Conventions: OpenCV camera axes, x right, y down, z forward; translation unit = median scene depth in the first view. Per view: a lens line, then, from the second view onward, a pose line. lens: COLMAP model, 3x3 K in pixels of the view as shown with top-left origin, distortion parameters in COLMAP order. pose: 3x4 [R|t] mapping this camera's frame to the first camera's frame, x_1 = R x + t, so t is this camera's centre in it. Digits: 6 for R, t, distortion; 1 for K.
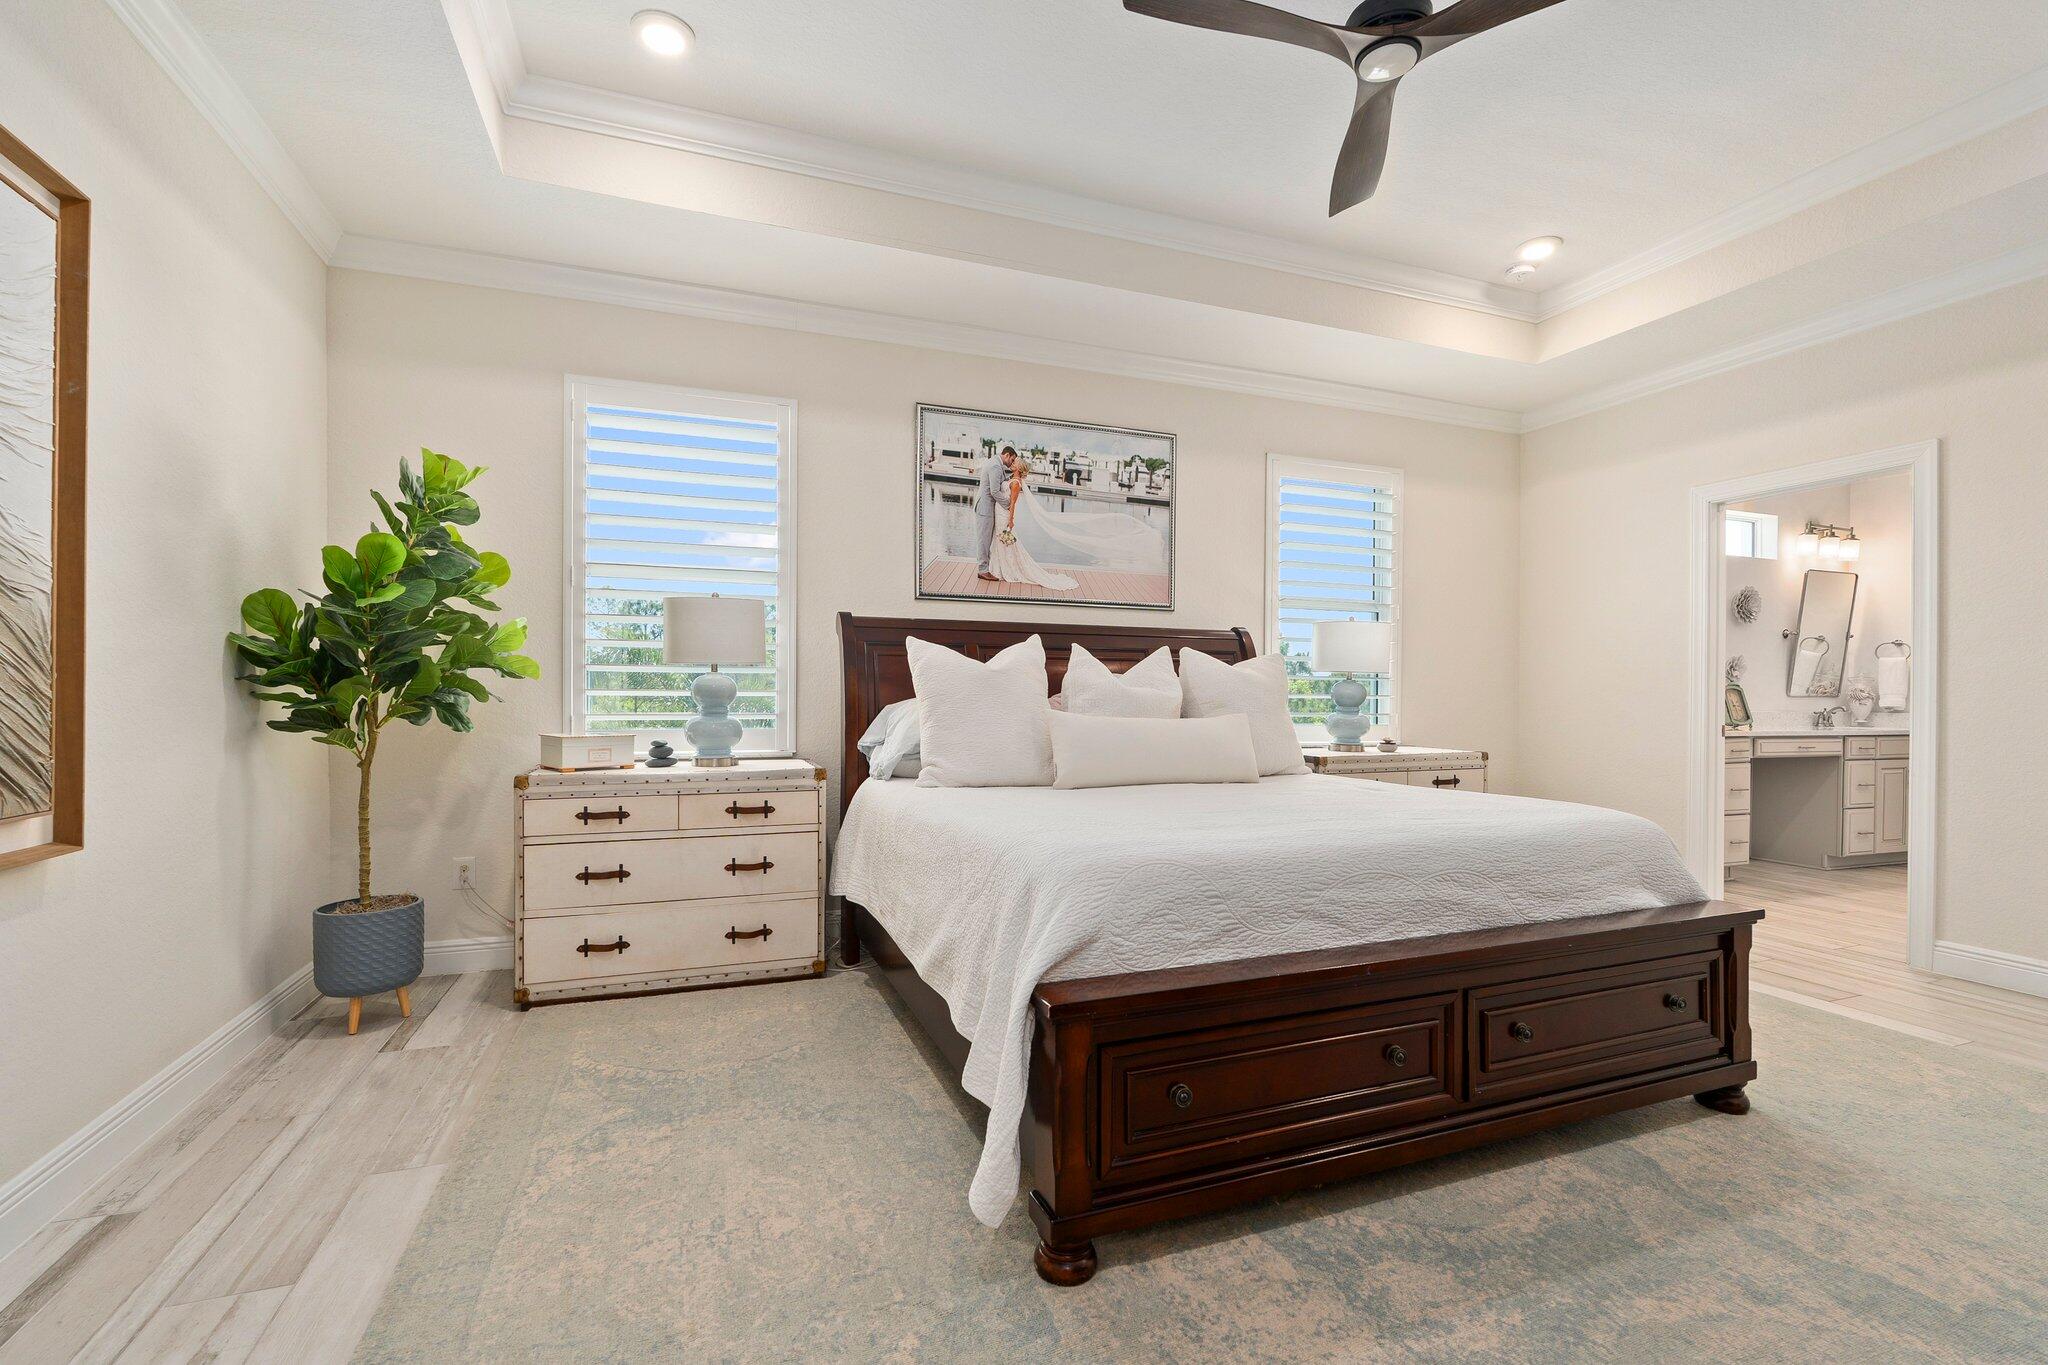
lens RADIAL K [[892.9, 0, 1017.3], [0, 892.9, 688.1], [0, 0, 1]] dist [-0.006225, 0.000309]
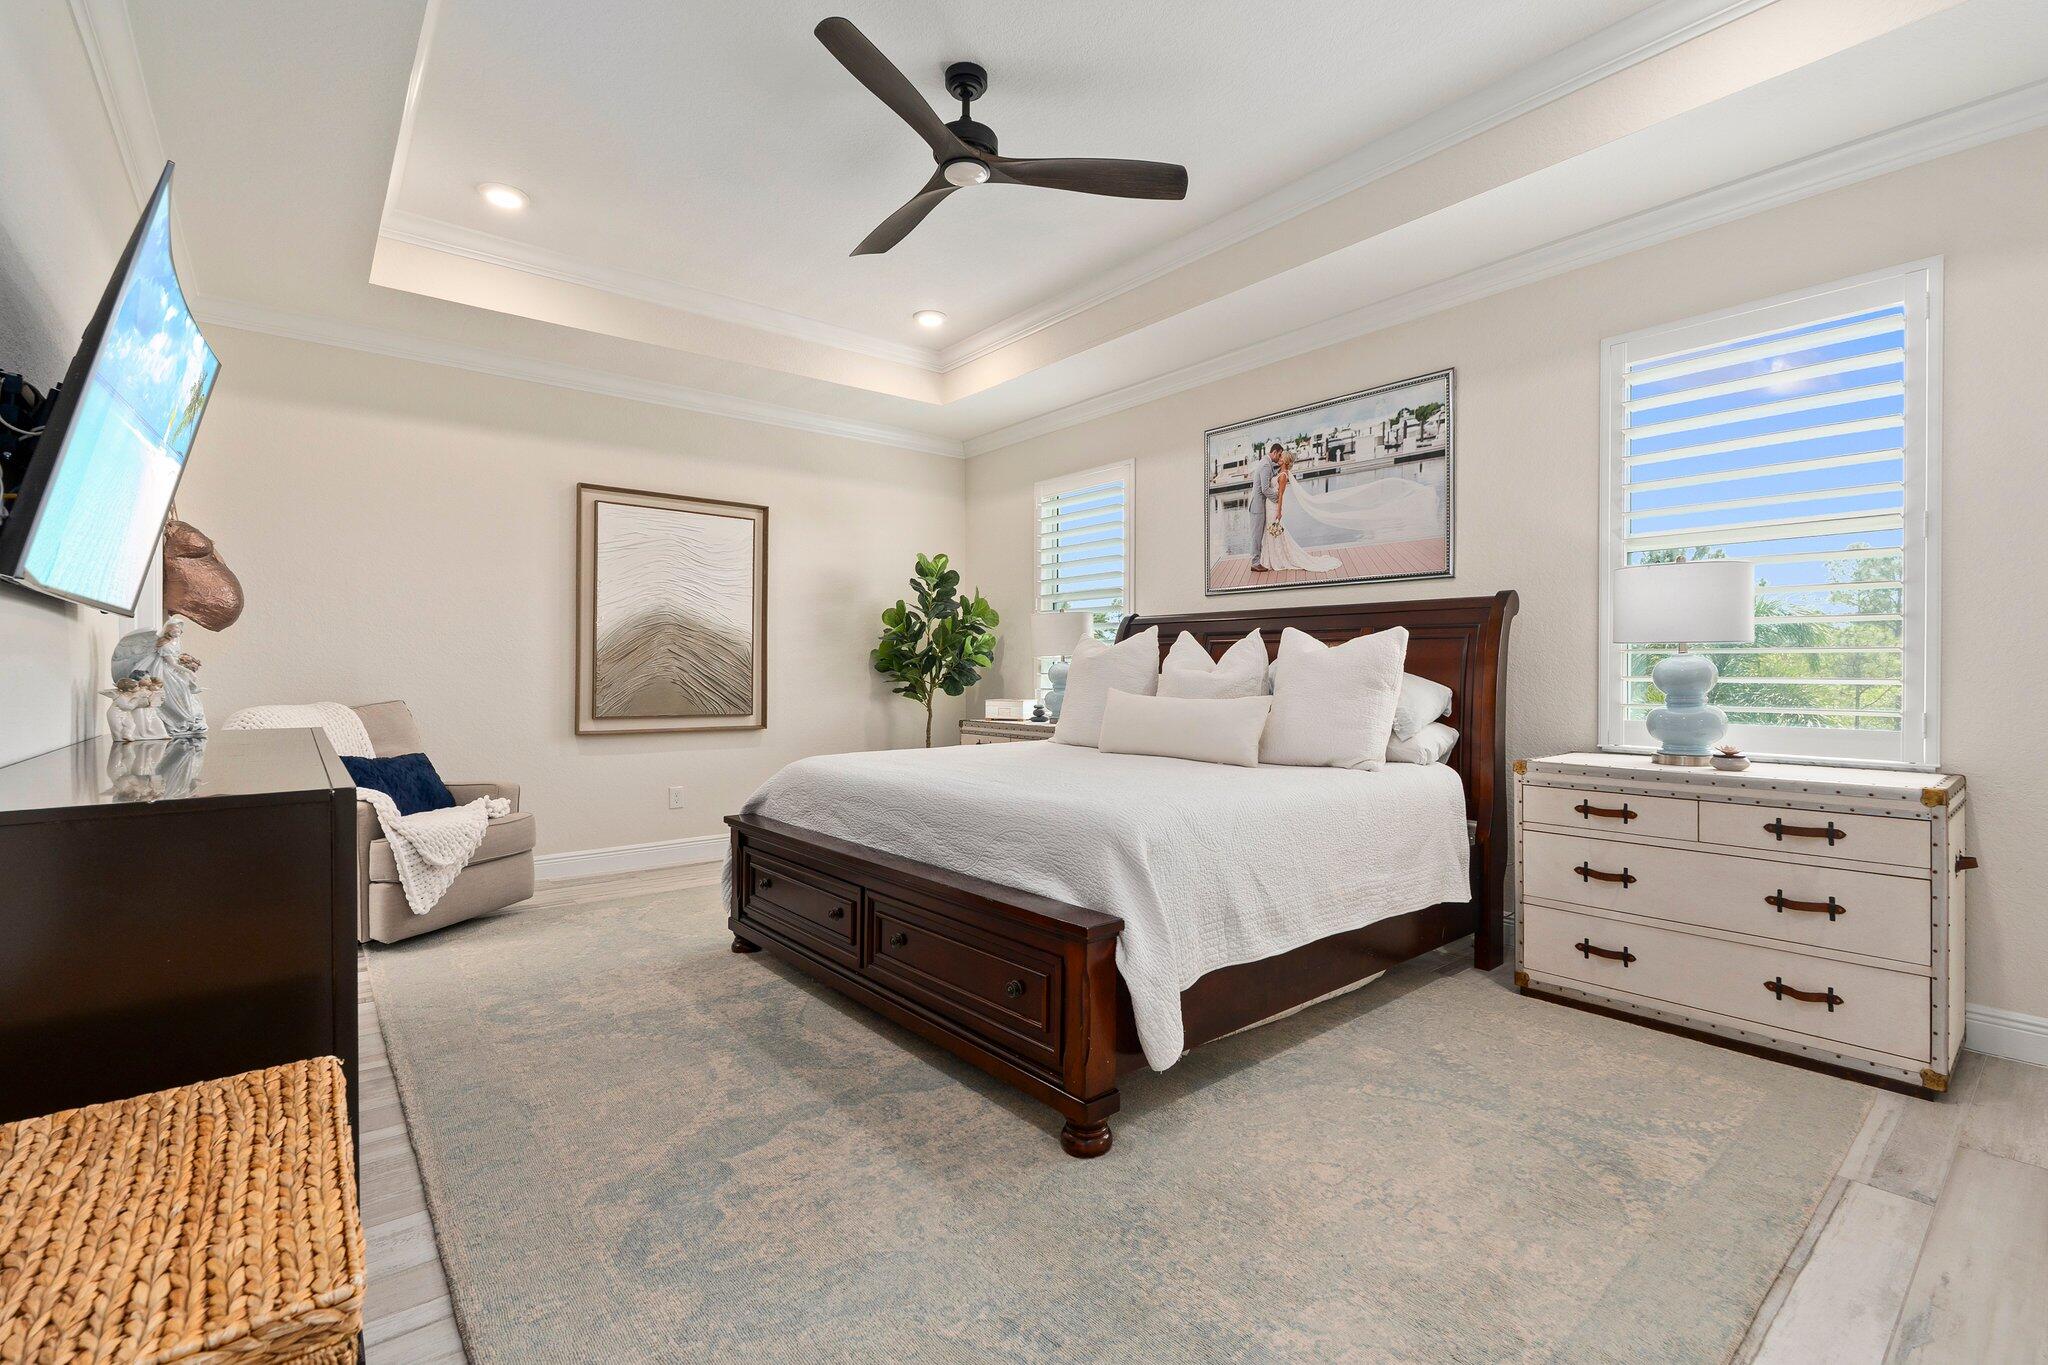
lens RADIAL K [[914.9, 0, 1020.0], [0, 914.9, 646.0], [0, 0, 1]] dist [-0.000722, 0.000151]
pose [[0.321272, -0.033915, -0.946379, 0.913921], [0.000868, 0.999369, -0.035520, 0.008605], [0.946987, 0.010590, 0.321099, 0.363557]]
